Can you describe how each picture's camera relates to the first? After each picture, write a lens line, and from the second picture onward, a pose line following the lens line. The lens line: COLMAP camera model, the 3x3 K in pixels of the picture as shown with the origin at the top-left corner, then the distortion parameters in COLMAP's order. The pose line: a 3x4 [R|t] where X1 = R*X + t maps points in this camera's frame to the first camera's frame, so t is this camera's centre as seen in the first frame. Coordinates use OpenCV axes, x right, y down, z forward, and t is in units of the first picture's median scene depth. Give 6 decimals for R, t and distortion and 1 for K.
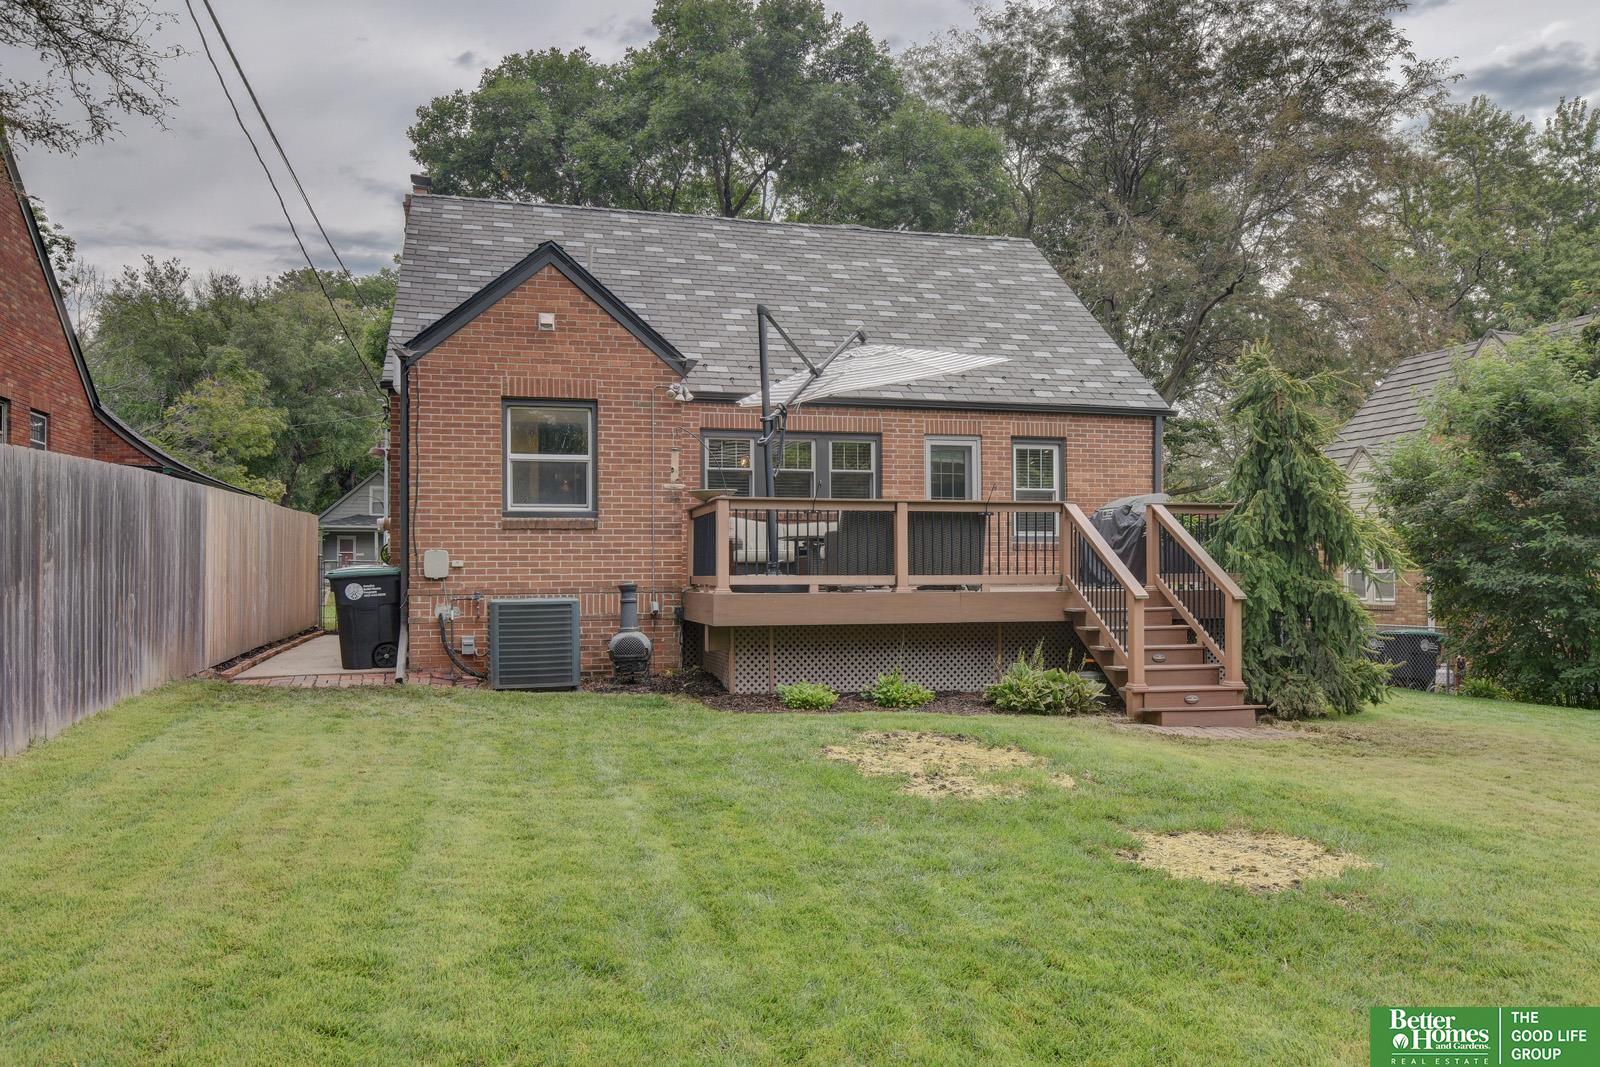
lens RADIAL K [[1185.2, 0, 793.5], [0, 1185.2, 534.1], [0, 0, 1]] dist [0.002680, -0.004529]
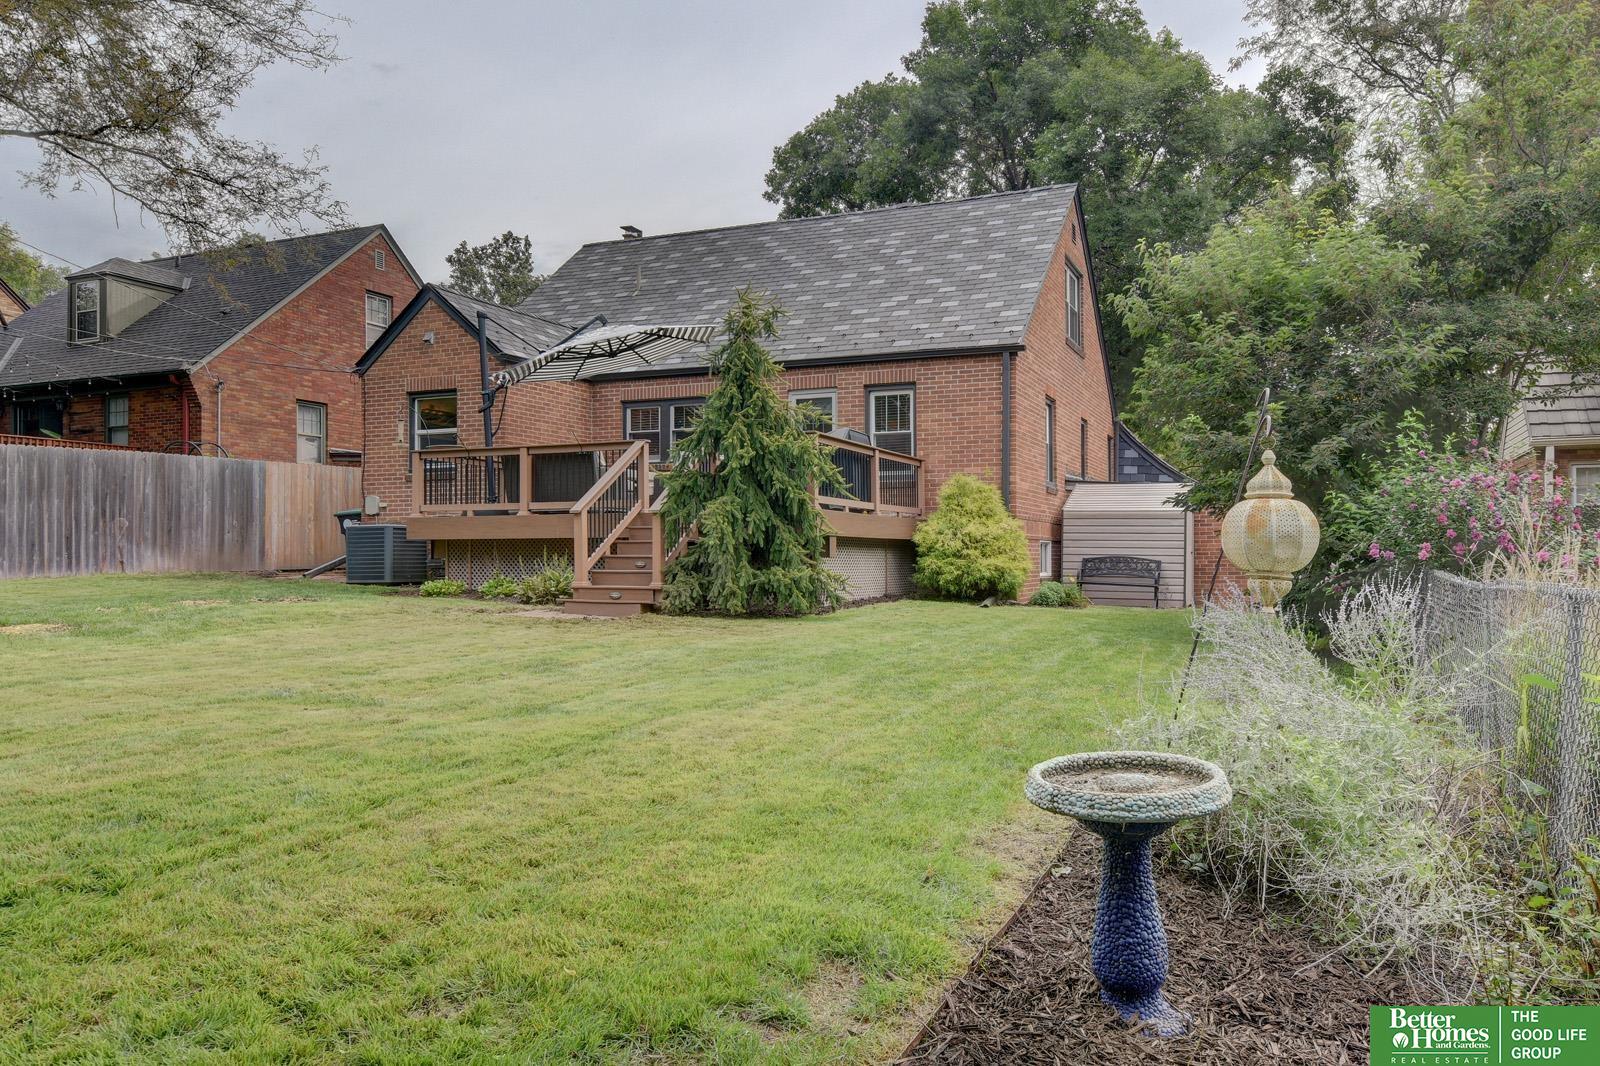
lens RADIAL K [[1161.4, 0, 800.2], [0, 1161.4, 541.1], [0, 0, 1]] dist [0.003844, -0.000641]
pose [[0.789432, -0.006225, -0.613806, 1.027499], [0.018194, 0.999747, 0.013260, 0.059938], [0.613568, -0.021635, 0.789345, 0.141540]]
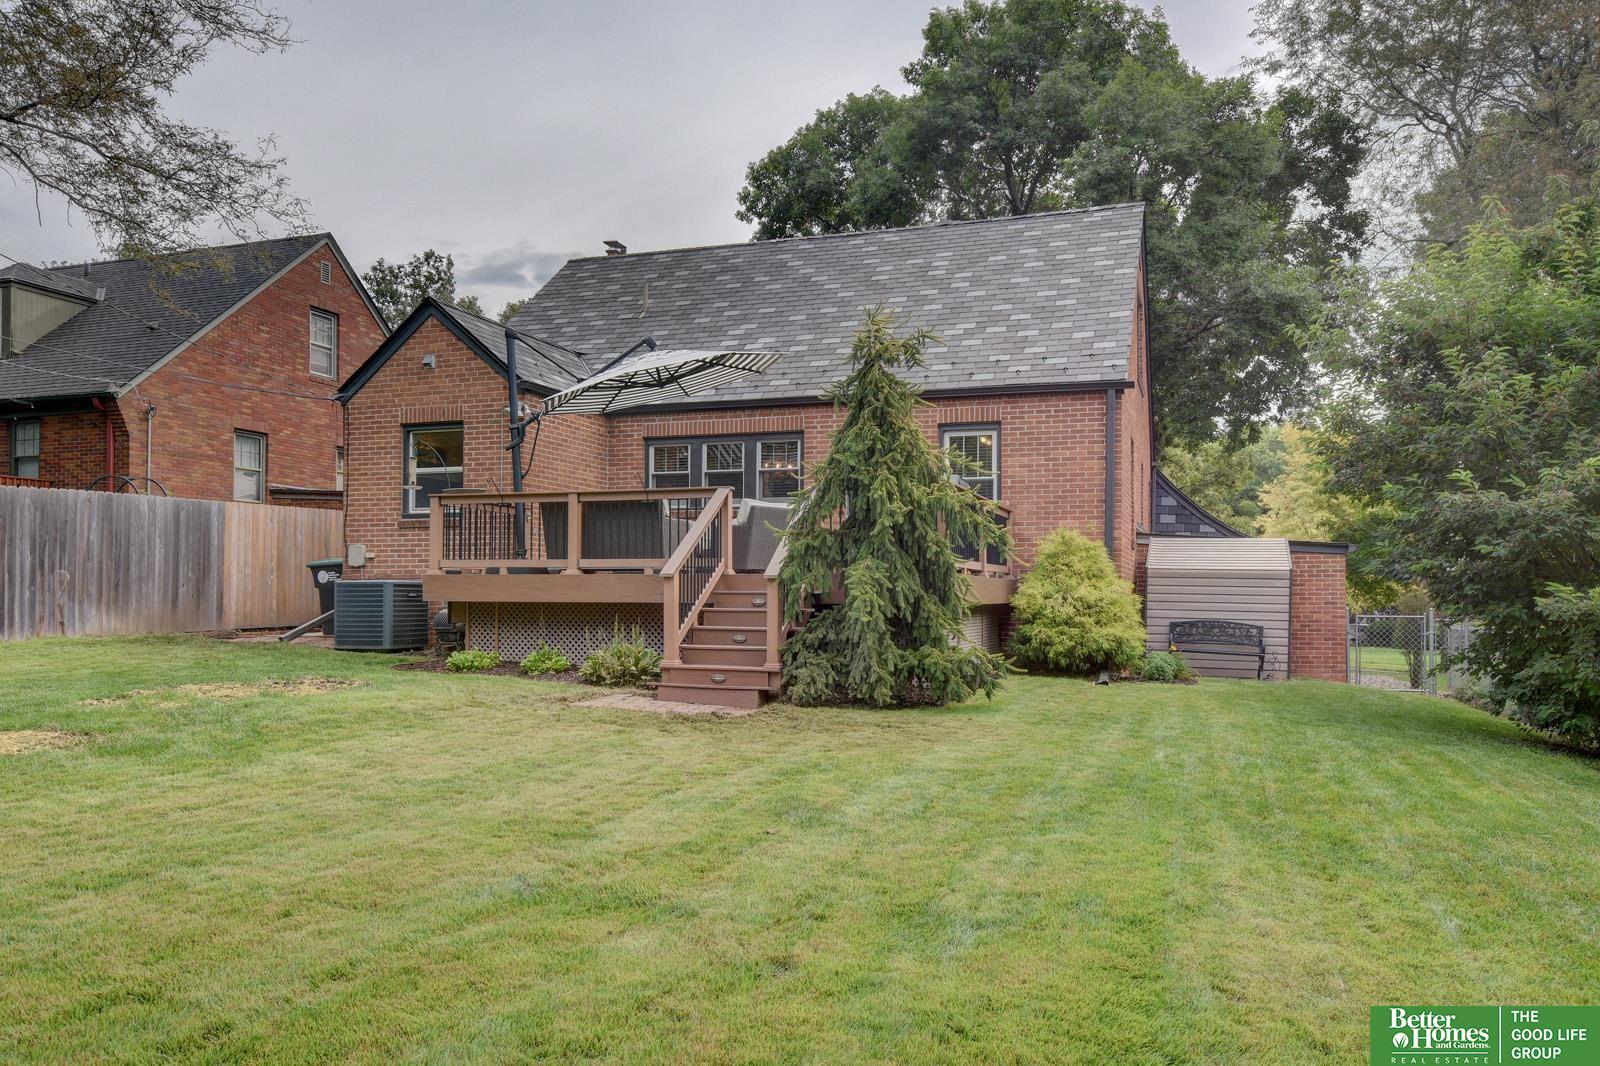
lens RADIAL K [[1185.2, 0, 769.4], [0, 1185.2, 579.0], [0, 0, 1]] dist [0.002680, -0.004529]
pose [[0.826560, 0.000547, -0.562848, 0.787786], [0.009740, 0.999836, 0.015275, 0.034649], [0.562764, -0.018108, 0.826419, 0.162648]]
